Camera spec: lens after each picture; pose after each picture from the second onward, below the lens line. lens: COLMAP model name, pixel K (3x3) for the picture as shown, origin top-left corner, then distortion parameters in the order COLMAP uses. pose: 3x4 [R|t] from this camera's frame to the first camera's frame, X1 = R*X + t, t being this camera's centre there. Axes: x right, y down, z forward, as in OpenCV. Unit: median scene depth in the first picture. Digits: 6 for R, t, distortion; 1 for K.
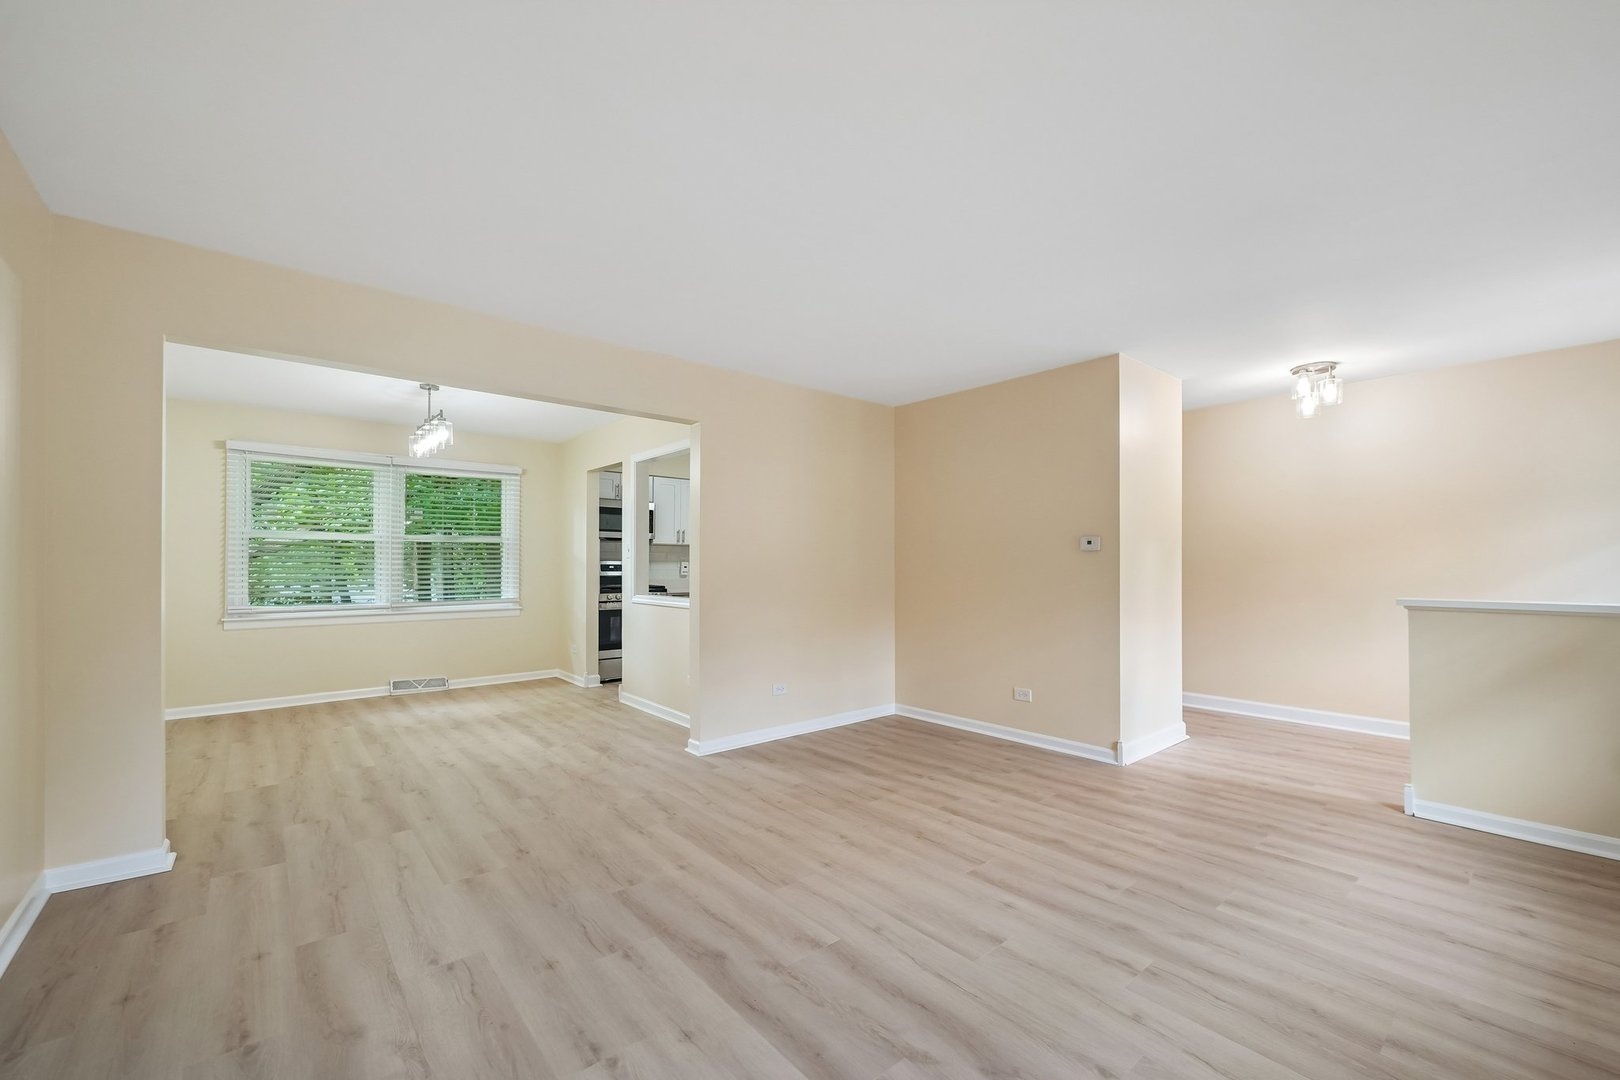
lens RADIAL K [[663.6, 0, 801.8], [0, 663.6, 547.9], [0, 0, 1]] dist [-0.003708, -0.000383]
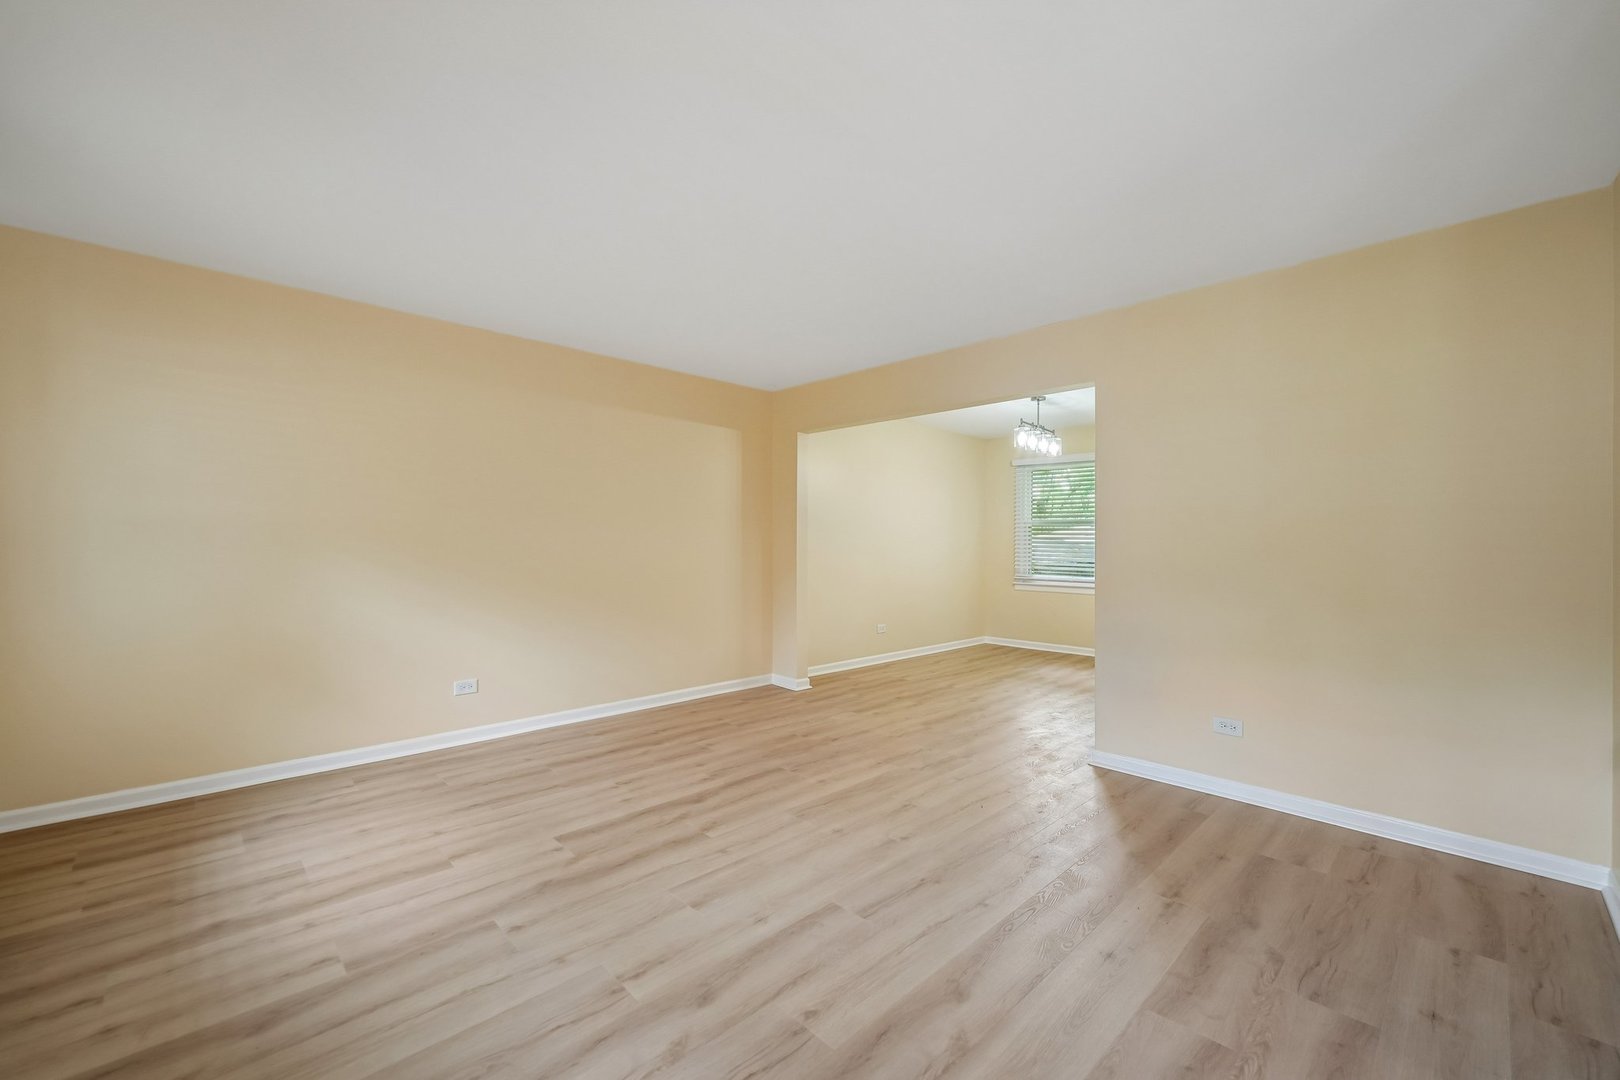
lens RADIAL K [[663.6, 0, 817.1], [0, 663.6, 536.7], [0, 0, 1]] dist [-0.003708, -0.000383]
pose [[0.064477, -0.009624, -0.997873, 1.082745], [0.014536, 0.999856, -0.008704, 0.024974], [0.997813, -0.013943, 0.064608, 0.911189]]
